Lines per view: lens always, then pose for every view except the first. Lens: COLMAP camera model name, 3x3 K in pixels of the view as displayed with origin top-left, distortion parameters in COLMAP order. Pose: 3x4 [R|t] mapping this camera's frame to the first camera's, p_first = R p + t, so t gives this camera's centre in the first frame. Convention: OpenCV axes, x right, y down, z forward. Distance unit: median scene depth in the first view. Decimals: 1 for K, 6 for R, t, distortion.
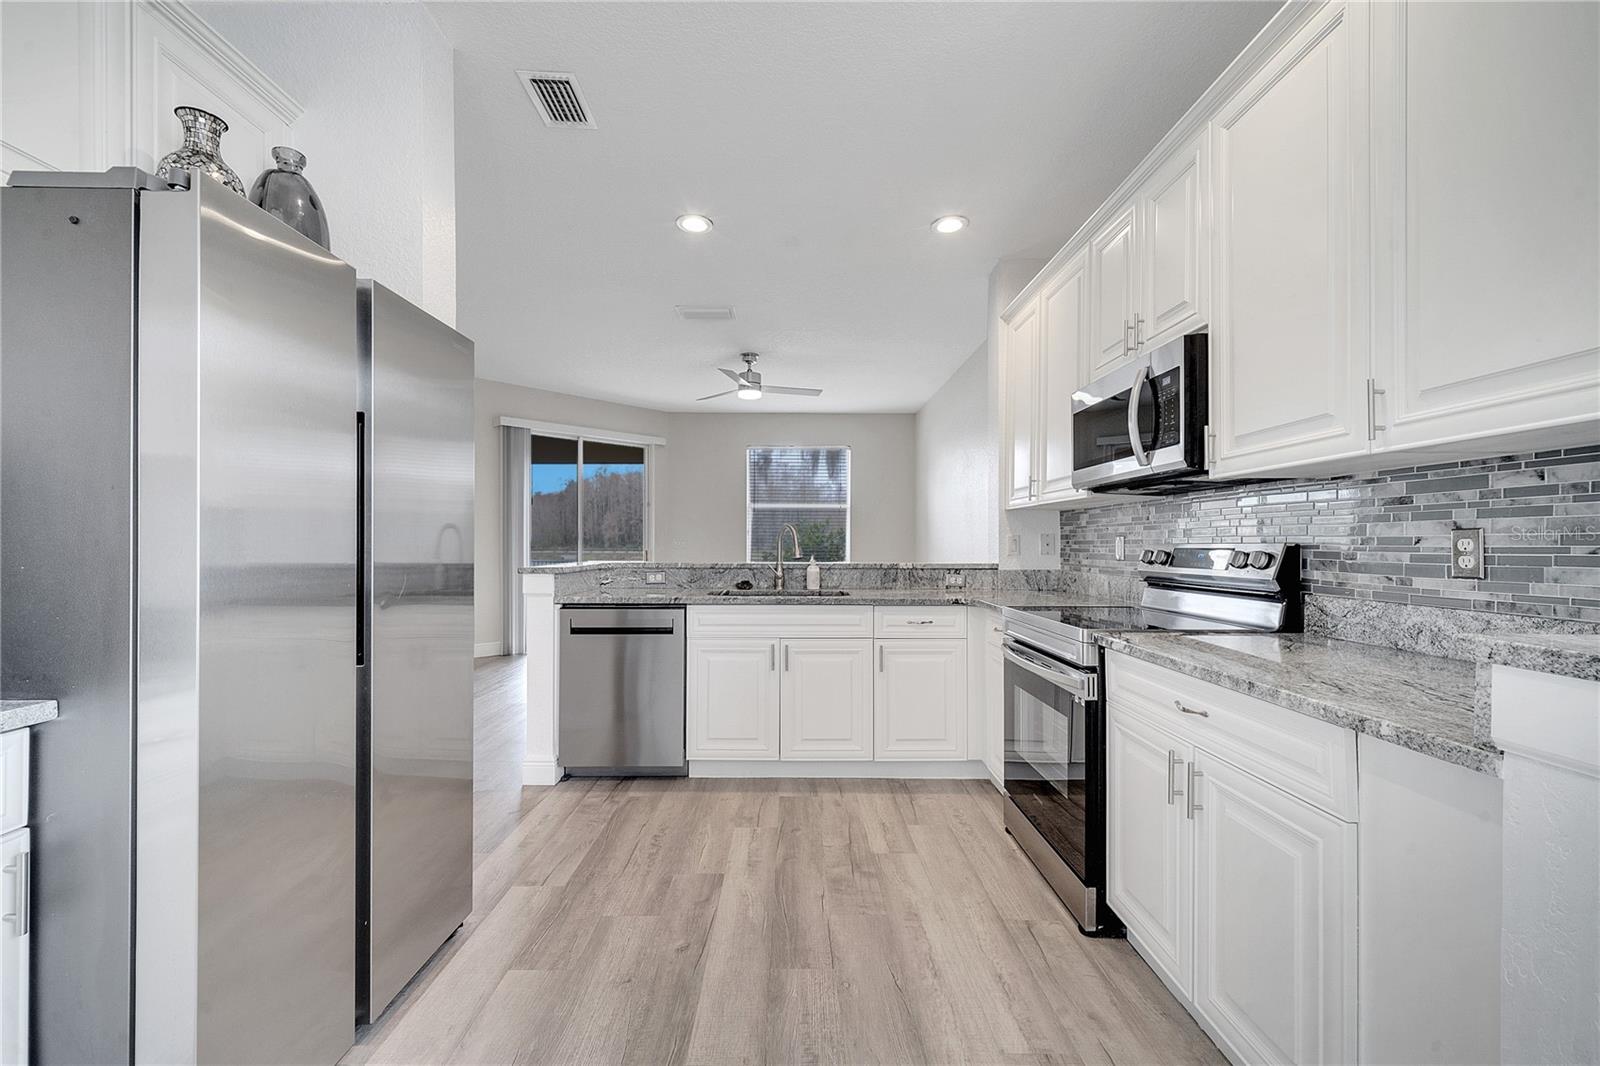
lens RADIAL K [[649.9, 0, 791.6], [0, 649.9, 542.2], [0, 0, 1]] dist [0.006205, -0.001855]
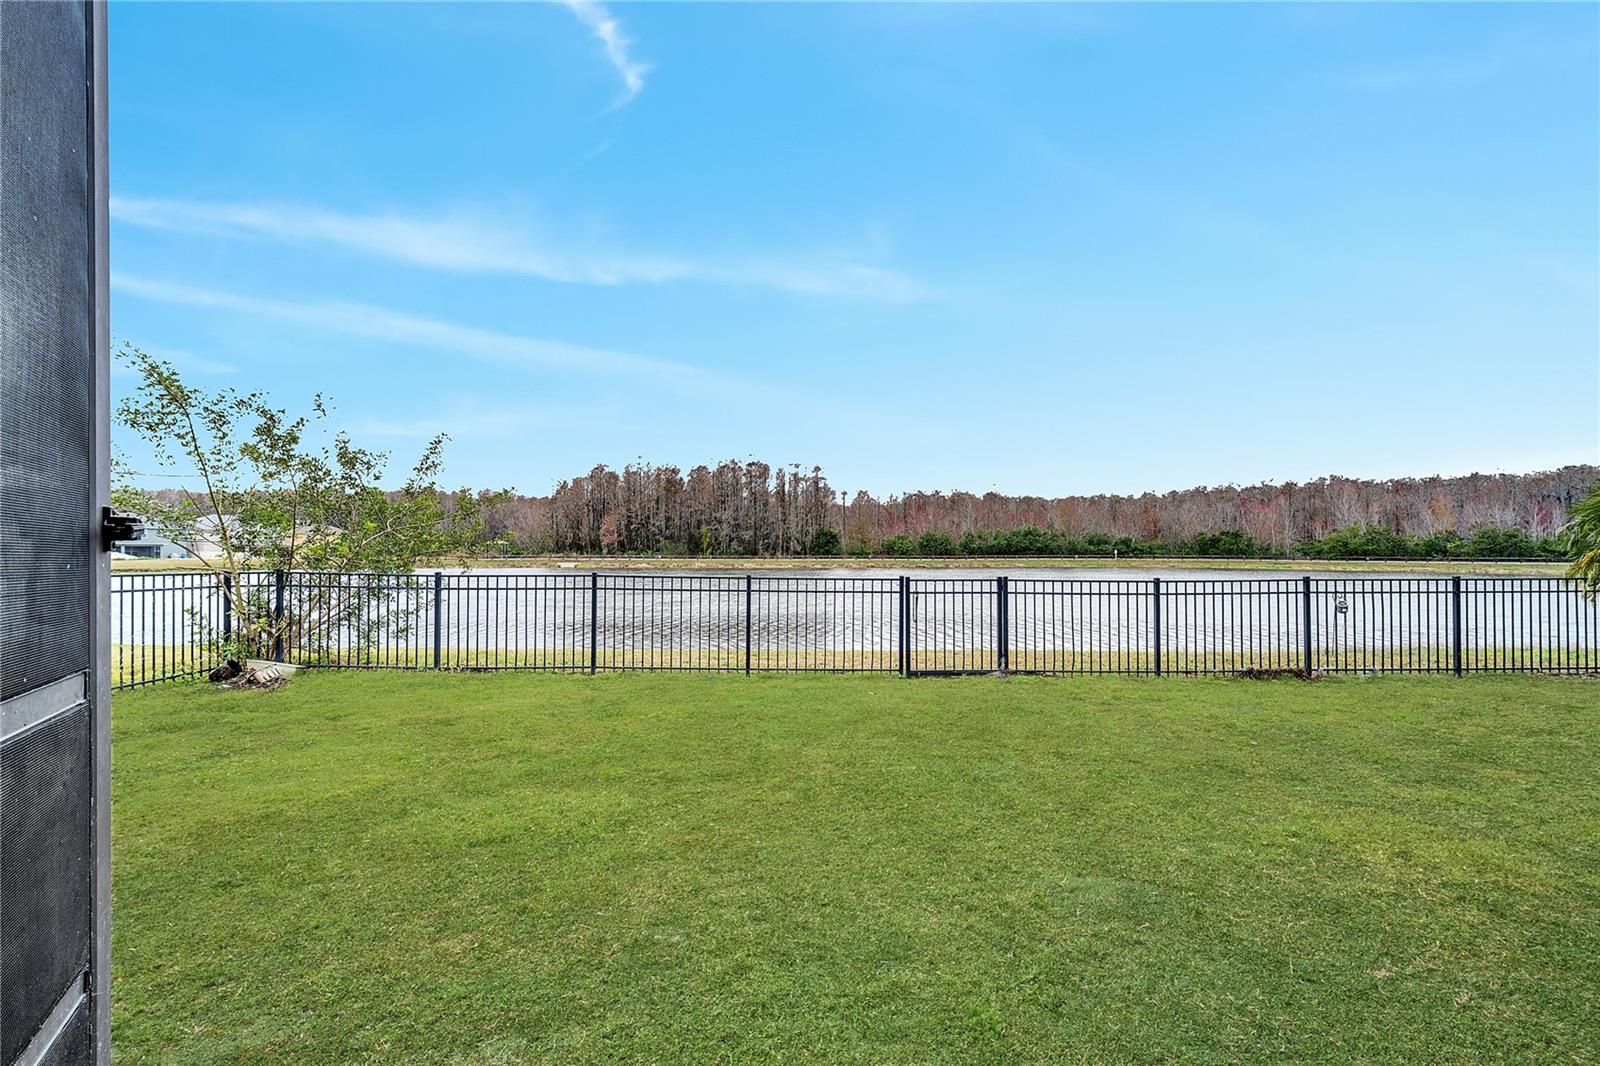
lens RADIAL K [[649.9, 0, 781.6], [0, 649.9, 543.2], [0, 0, 1]] dist [0.006205, -0.001855]
pose [[0.998737, -0.002288, 0.050198, -3.731546], [0.002727, 0.999959, -0.008675, 0.062750], [-0.050176, 0.008801, 0.998702, 3.542217]]
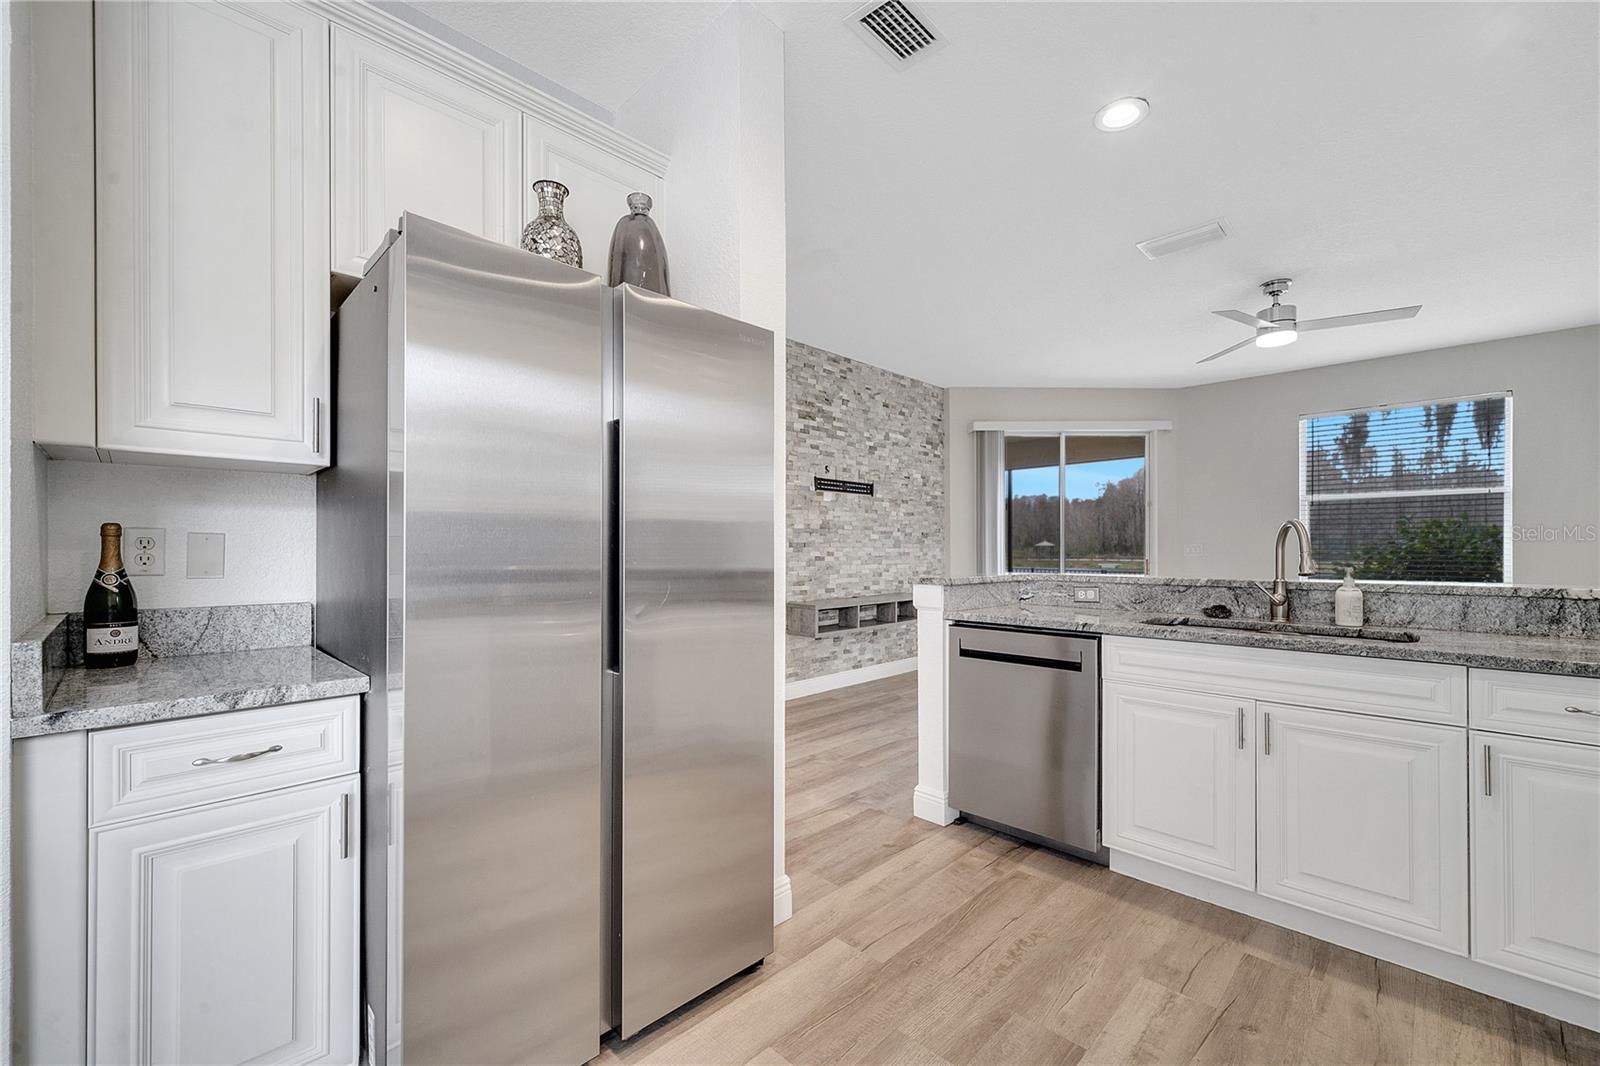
lens RADIAL K [[649.9, 0, 793.6], [0, 649.9, 549.9], [0, 0, 1]] dist [0.006205, -0.001855]
pose [[0.709305, -0.003186, -0.704895, 0.111772], [0.003451, 0.999993, -0.001047, 0.000443], [0.704894, -0.001690, 0.709311, 0.232707]]
